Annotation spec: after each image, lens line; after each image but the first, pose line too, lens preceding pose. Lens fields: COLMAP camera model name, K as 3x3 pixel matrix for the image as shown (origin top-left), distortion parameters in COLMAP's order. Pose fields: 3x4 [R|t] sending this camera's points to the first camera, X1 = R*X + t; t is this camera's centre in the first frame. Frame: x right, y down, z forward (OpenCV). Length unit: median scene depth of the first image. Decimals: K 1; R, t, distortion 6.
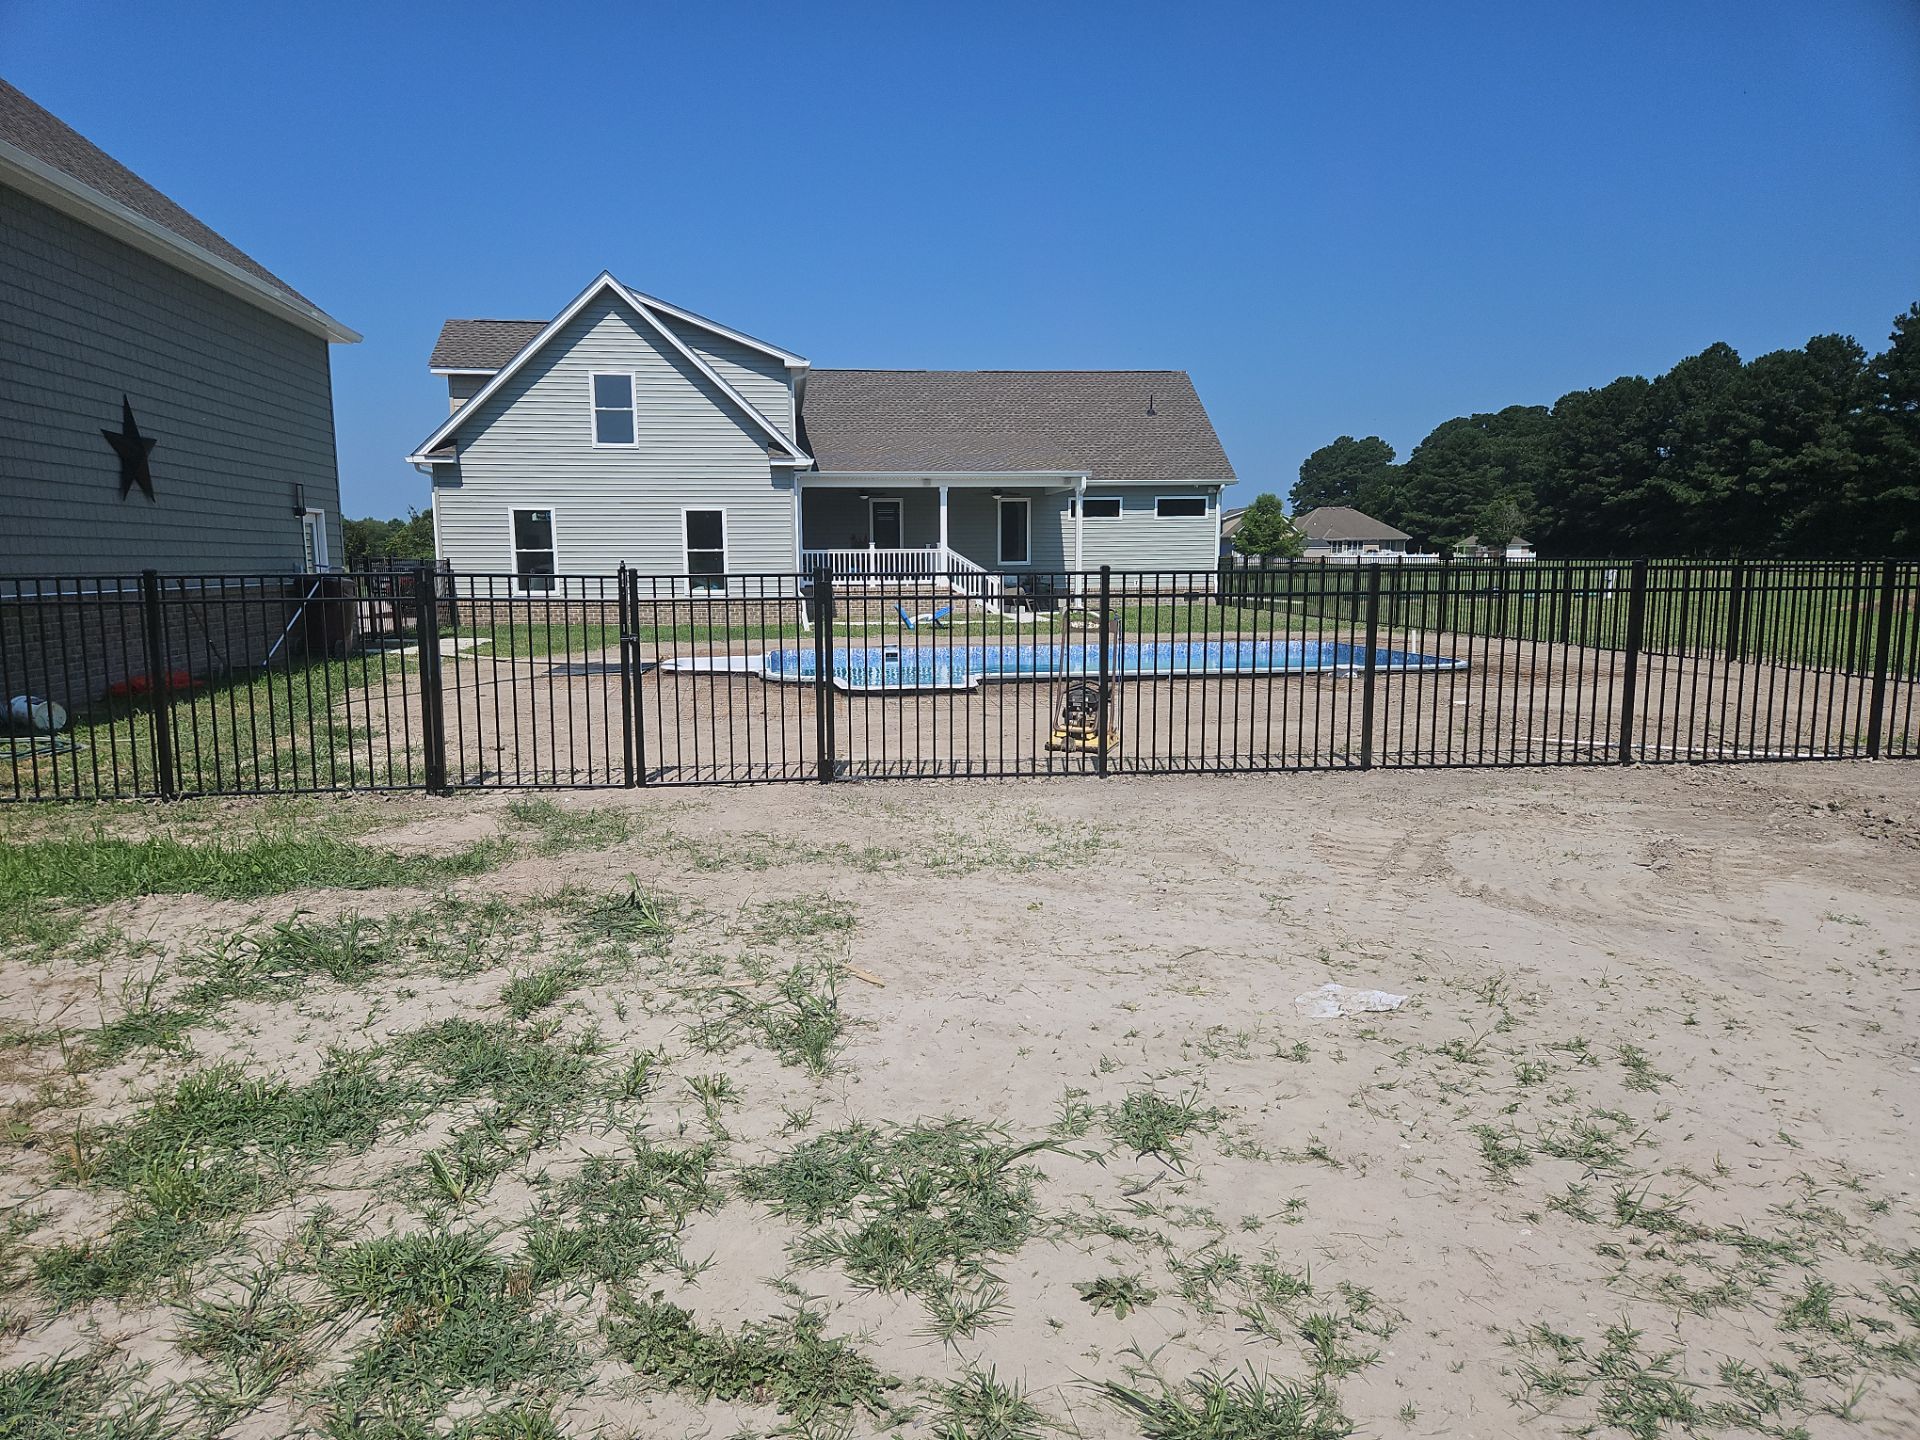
lens RADIAL K [[1291.7, 0, 916.2], [0, 1291.7, 722.9], [0, 0, 1]] dist [0.094183, -0.082298]
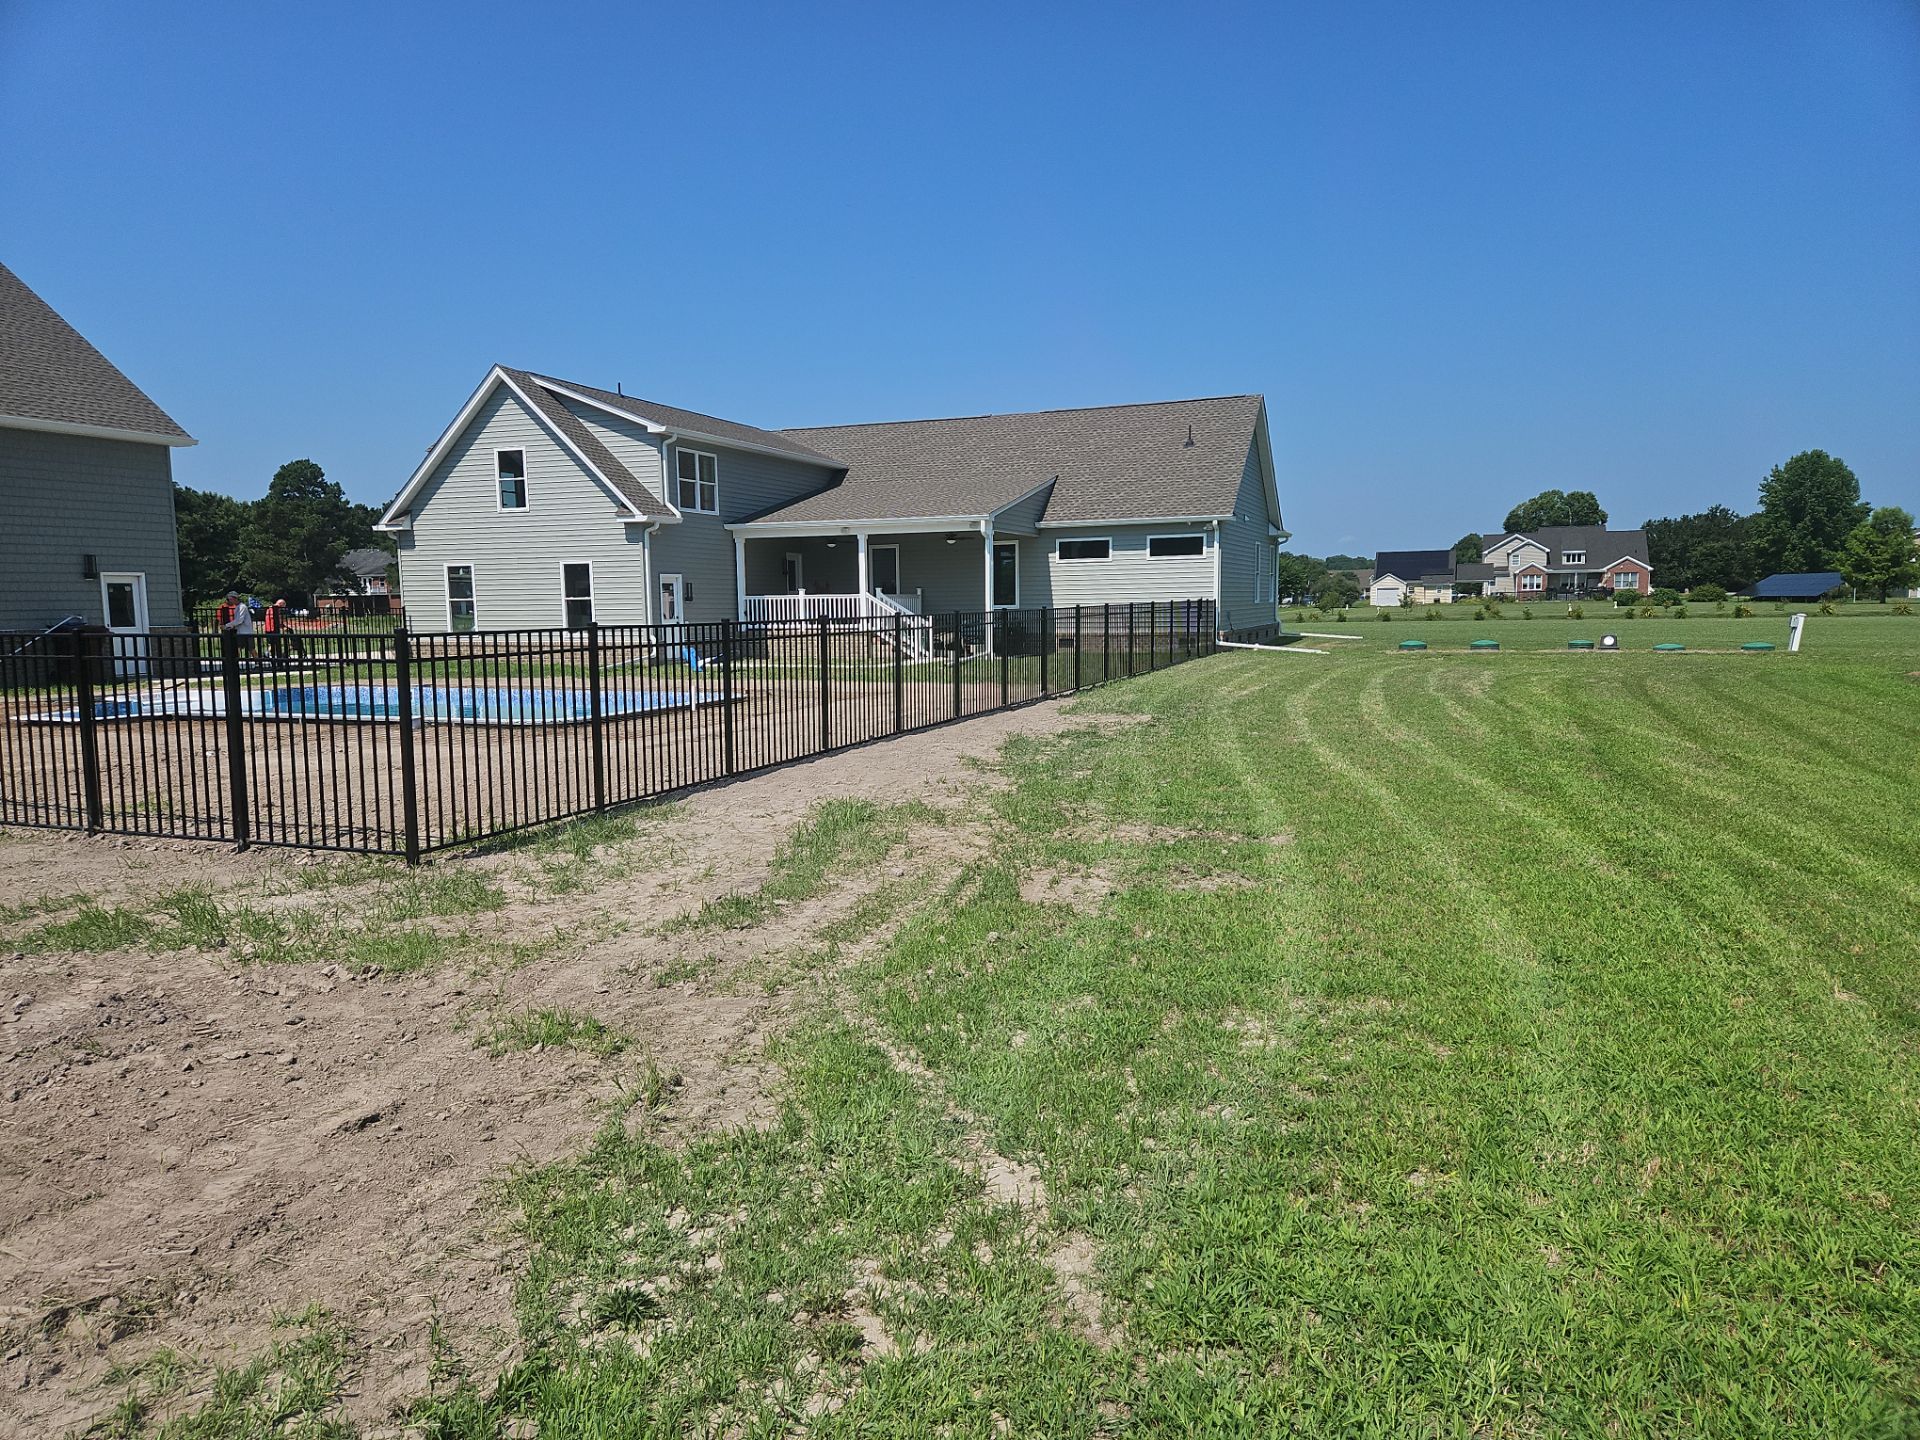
lens RADIAL K [[1292.6, 0, 949.8], [0, 1292.6, 742.7], [0, 0, 1]] dist [0.099984, -0.084258]
pose [[0.879878, 0.047245, -0.472846, 0.622530], [-0.052592, 0.998614, 0.001912, -0.024087], [0.472281, 0.023186, 0.881143, 0.138001]]
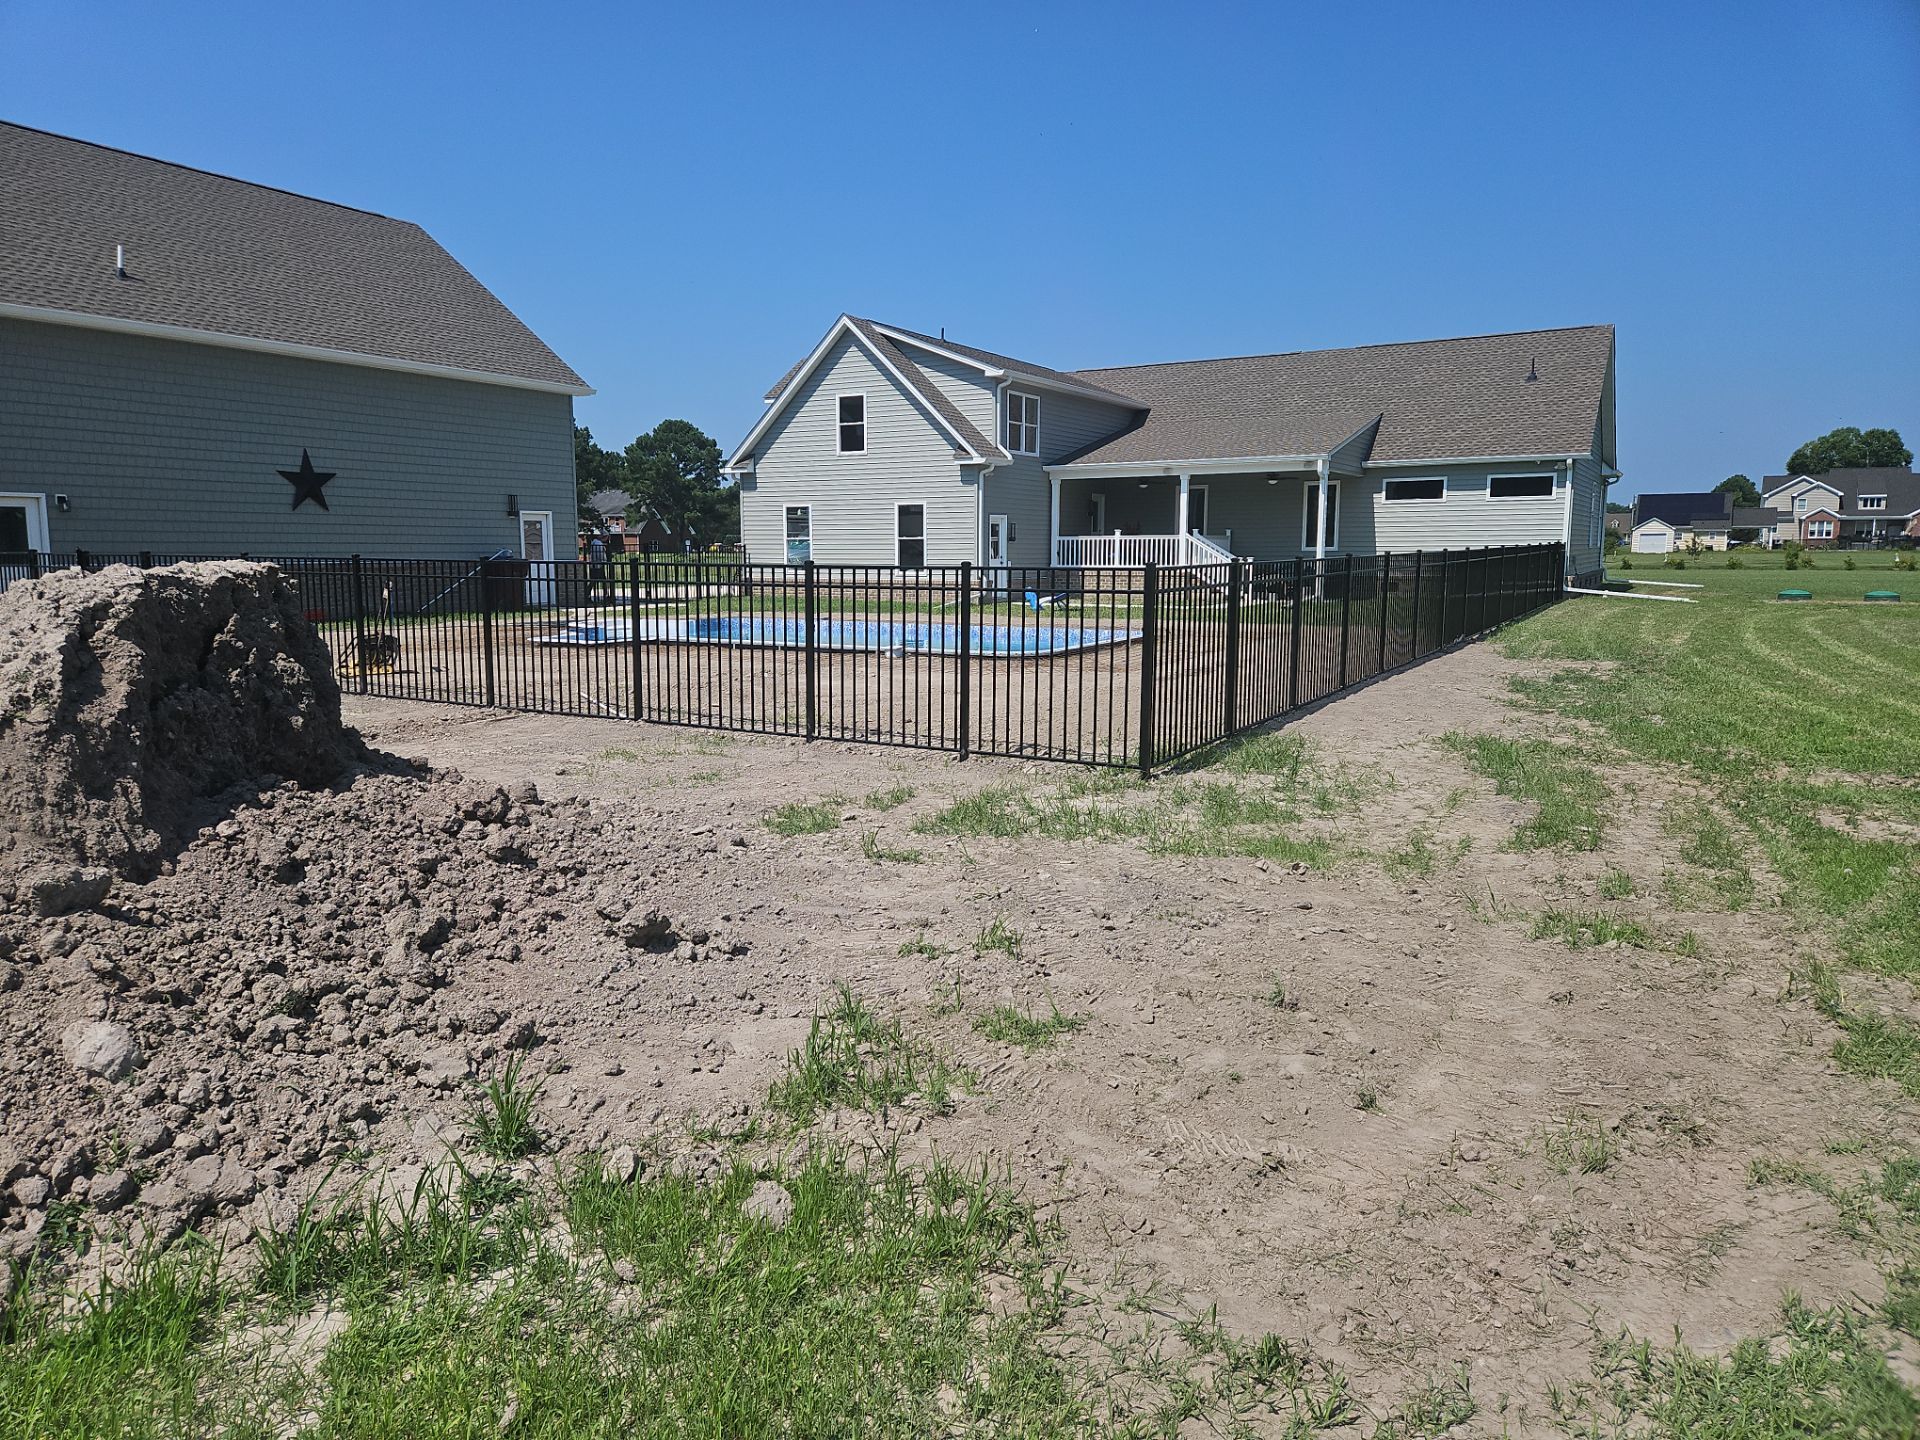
lens RADIAL K [[1291.7, 0, 916.2], [0, 1291.7, 722.9], [0, 0, 1]] dist [0.094183, -0.082298]
pose [[0.791379, 0.089030, -0.604809, 0.532348], [-0.080420, 0.995902, 0.041374, -0.012707], [0.606014, 0.015896, 0.795295, 0.057218]]
